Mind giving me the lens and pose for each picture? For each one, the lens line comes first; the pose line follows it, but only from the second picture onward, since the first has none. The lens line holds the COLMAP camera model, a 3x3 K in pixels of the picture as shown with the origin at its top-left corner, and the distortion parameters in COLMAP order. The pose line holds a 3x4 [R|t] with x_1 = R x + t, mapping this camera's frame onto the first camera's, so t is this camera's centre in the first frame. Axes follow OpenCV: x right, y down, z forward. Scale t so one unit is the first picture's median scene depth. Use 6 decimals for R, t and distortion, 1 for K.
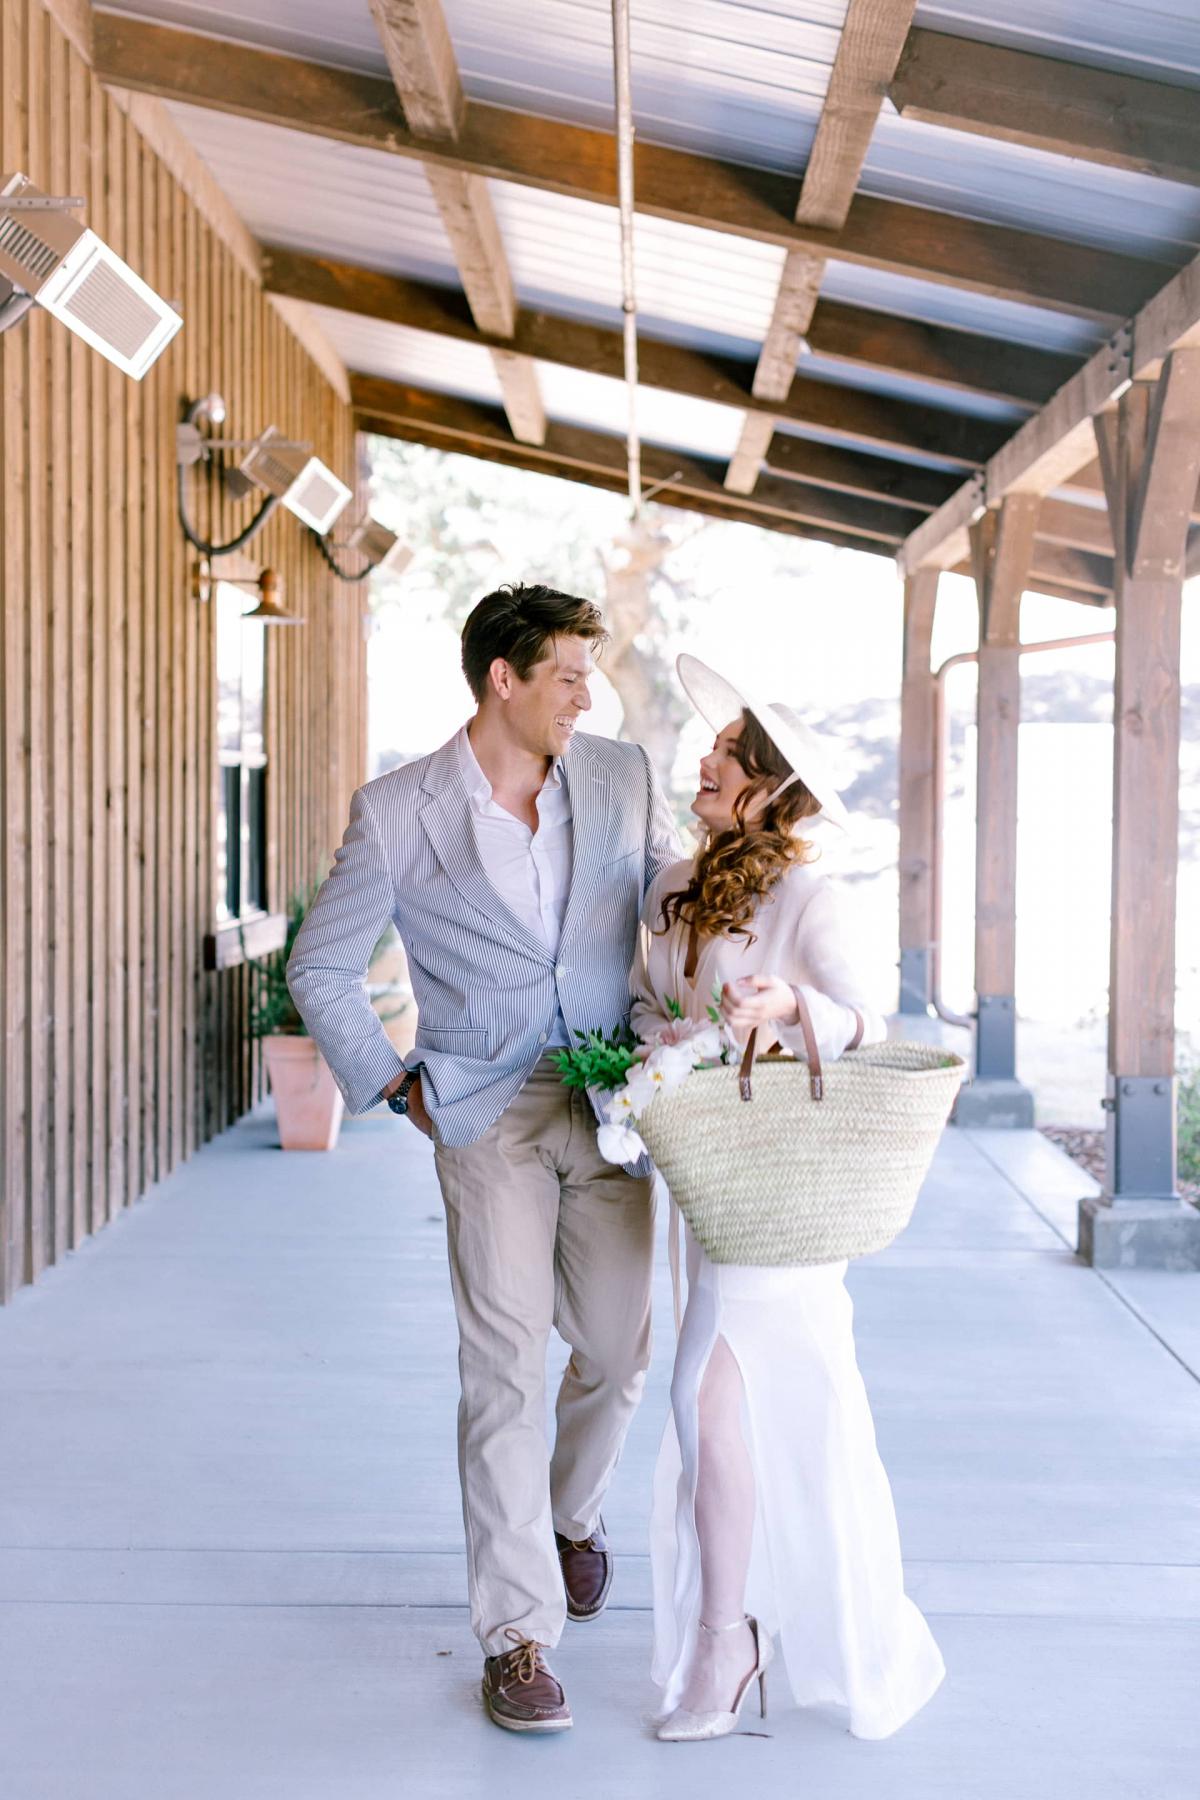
lens RADIAL K [[2742.2, 0, 596.3], [0, 2742.2, 922.5], [0, 0, 1]] dist [0.051740, -0.163130]
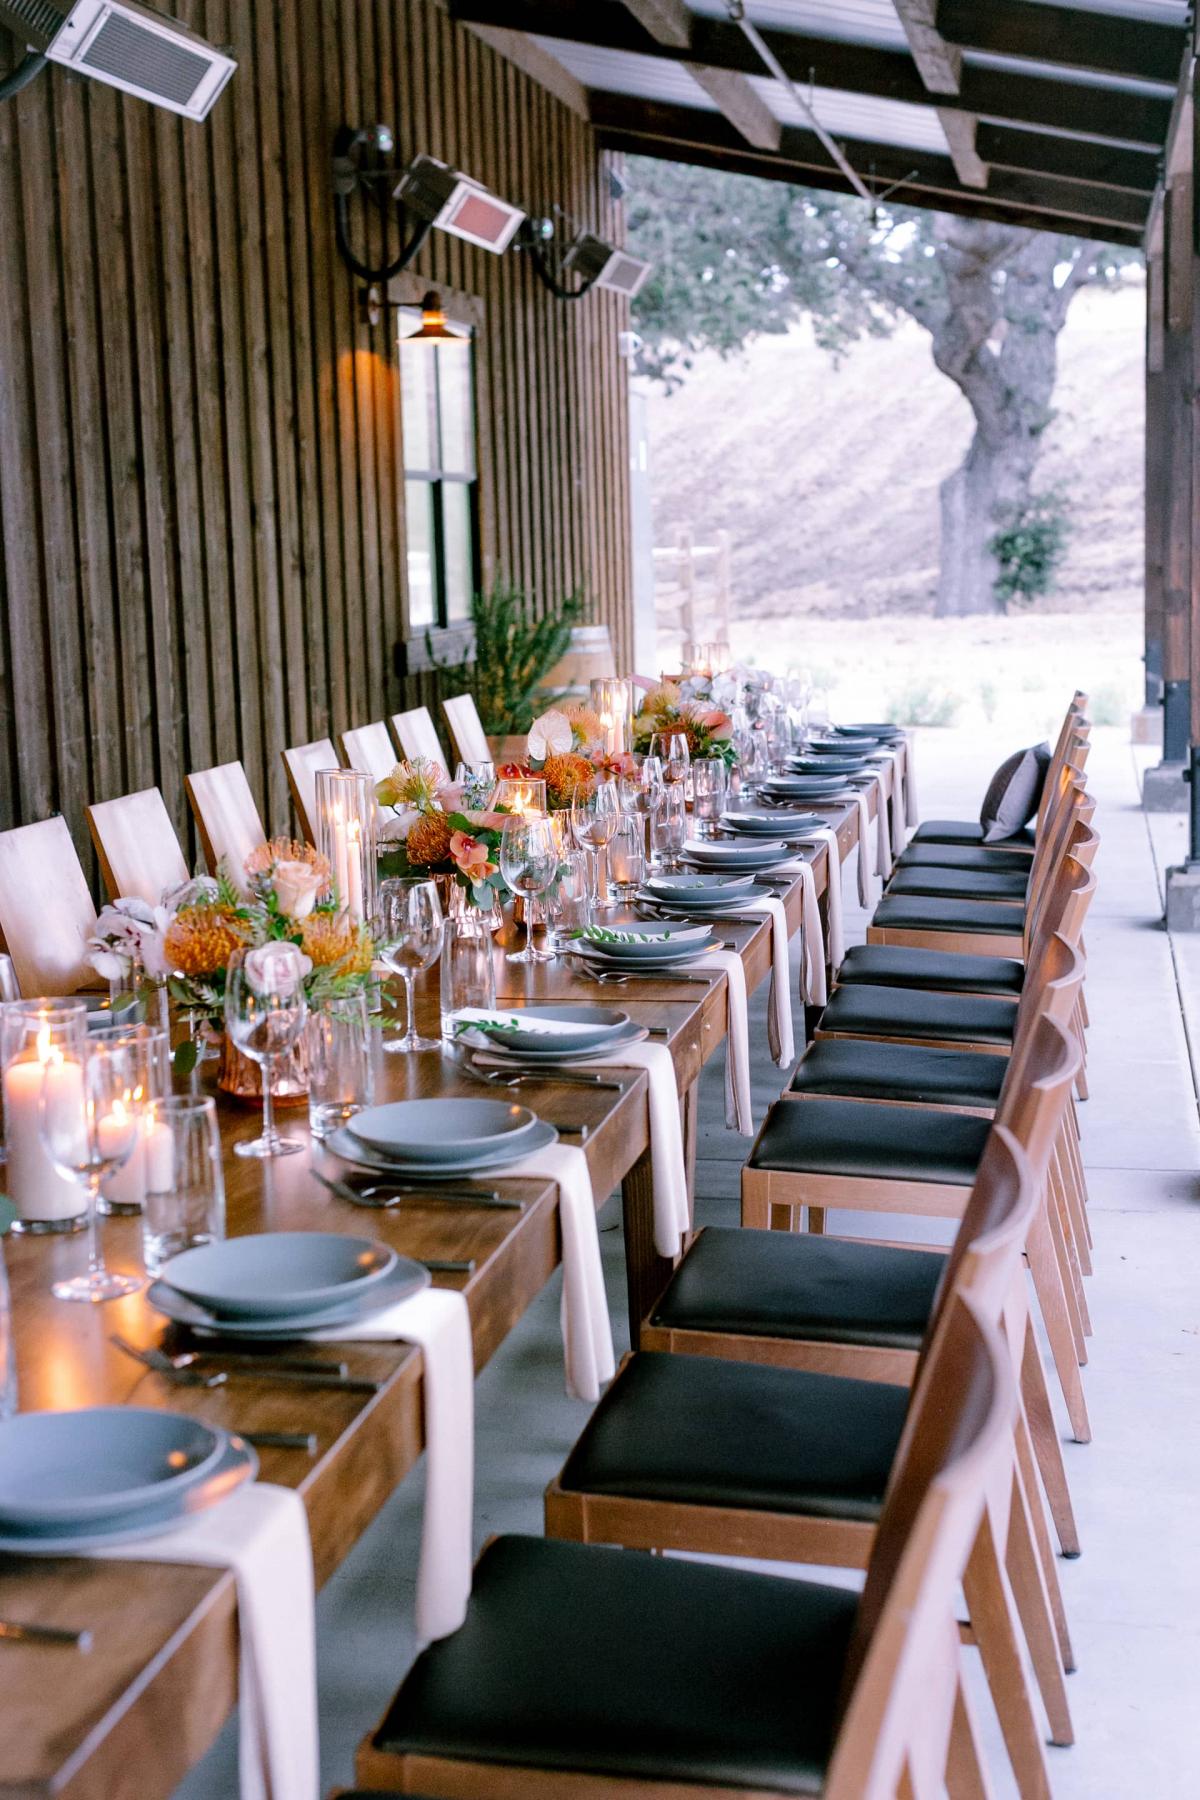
lens RADIAL K [[2742.2, 0, 596.3], [0, 2742.2, 922.5], [0, 0, 1]] dist [0.051740, -0.163130]
pose [[0.988330, -0.014788, -0.151606, 0.099718], [0.030014, 0.994670, 0.098640, 0.009938], [0.149339, -0.102039, 0.983507, -0.052497]]
